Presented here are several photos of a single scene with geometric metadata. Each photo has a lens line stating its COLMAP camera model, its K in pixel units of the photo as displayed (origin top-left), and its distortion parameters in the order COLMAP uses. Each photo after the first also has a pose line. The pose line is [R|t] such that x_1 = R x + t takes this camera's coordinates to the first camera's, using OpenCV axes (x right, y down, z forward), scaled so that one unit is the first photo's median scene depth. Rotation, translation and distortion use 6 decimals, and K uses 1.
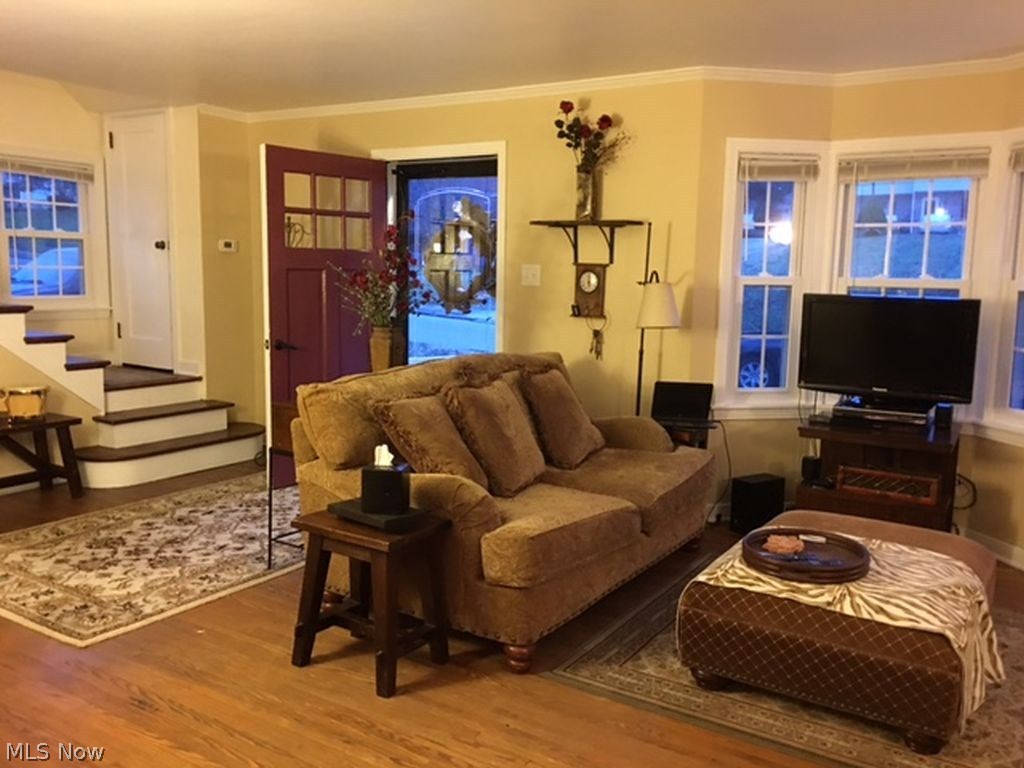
lens RADIAL K [[878.0, 0, 515.4], [0, 878.0, 381.1], [0, 0, 1]] dist [0.072344, -0.095419]
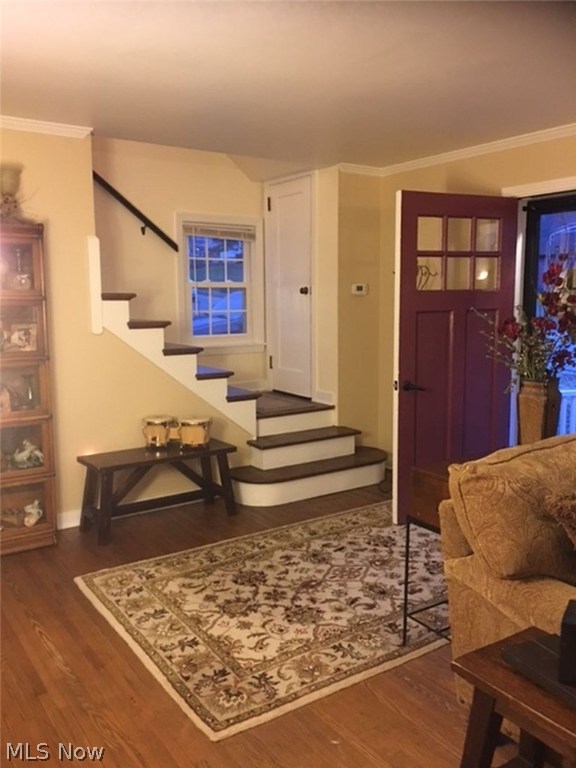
lens RADIAL K [[658.5, 0, 287.7], [0, 658.5, 385.3], [0, 0, 1]] dist [0.072344, -0.095419]
pose [[0.919355, 0.026527, -0.392534, -0.100425], [-0.024046, 0.999648, 0.011235, -0.050122], [0.392694, -0.000890, 0.919669, 0.254721]]
